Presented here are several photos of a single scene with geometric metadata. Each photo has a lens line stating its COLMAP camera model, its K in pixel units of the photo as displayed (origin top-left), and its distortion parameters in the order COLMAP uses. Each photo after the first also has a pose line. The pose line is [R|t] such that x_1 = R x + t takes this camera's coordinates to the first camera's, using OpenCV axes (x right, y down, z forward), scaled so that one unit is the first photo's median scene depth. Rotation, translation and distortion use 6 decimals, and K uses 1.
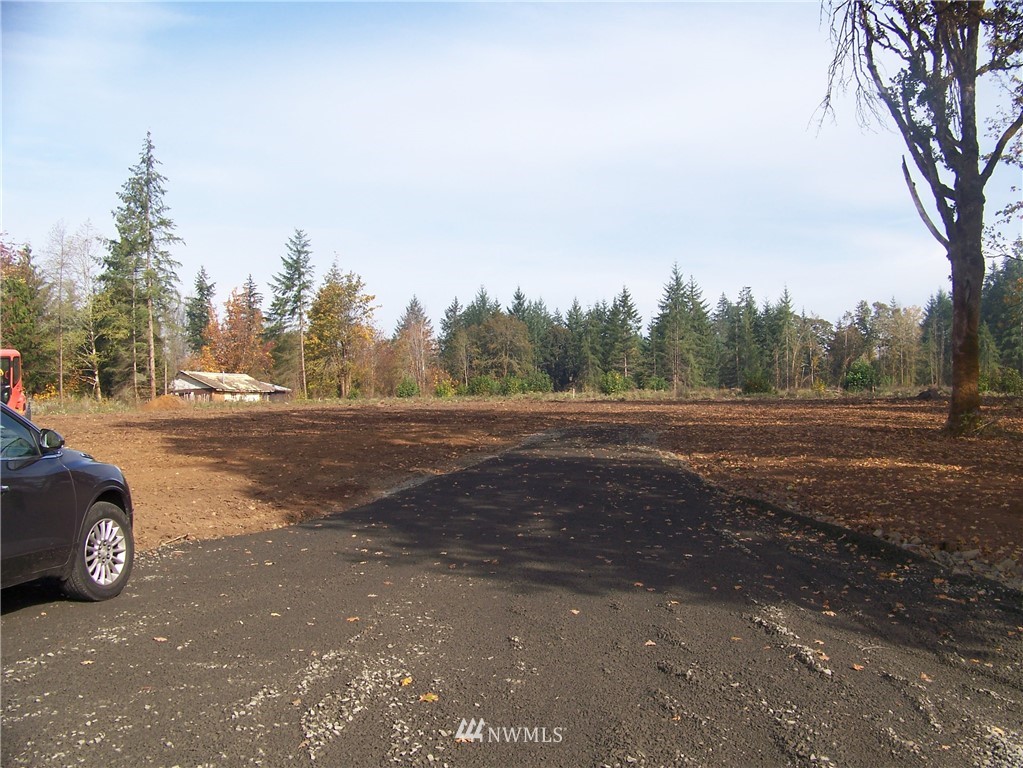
lens RADIAL K [[1100.8, 0, 537.3], [0, 1100.8, 363.2], [0, 0, 1]] dist [-0.098363, 0.000000]
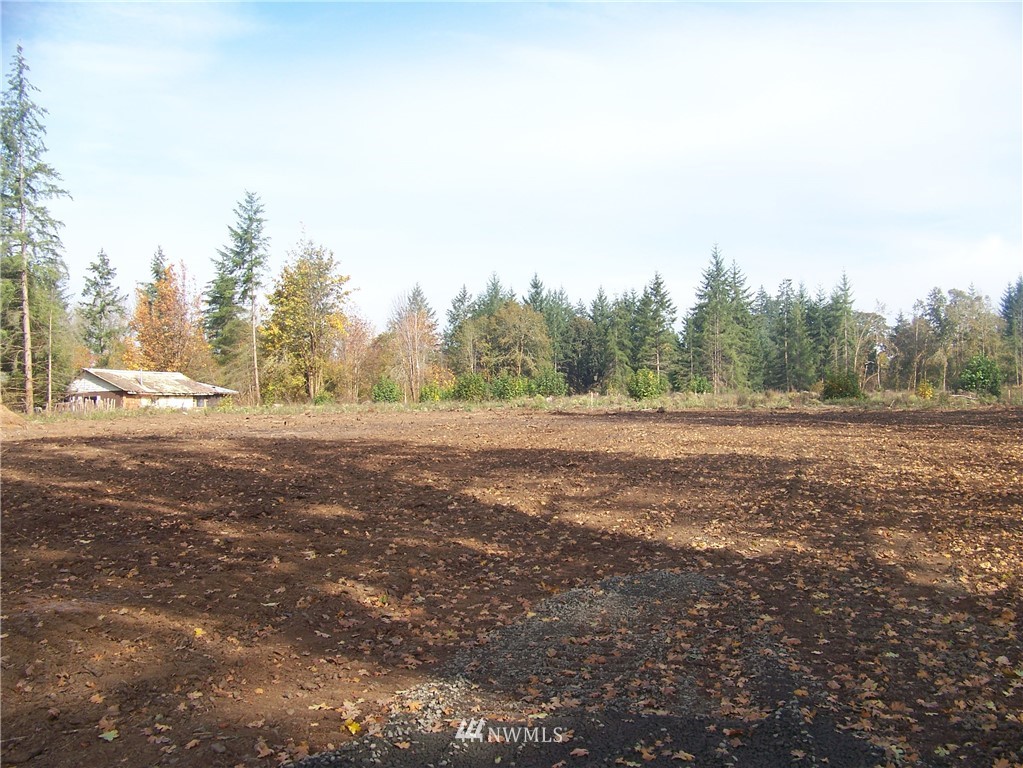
lens RADIAL K [[1100.8, 0, 564.5], [0, 1100.8, 370.7], [0, 0, 1]] dist [-0.098363, 0.000000]
pose [[0.999997, 0.000137, -0.002326, 0.008619], [-0.000119, 0.999973, 0.007393, 0.001678], [0.002327, -0.007392, 0.999970, 0.137761]]
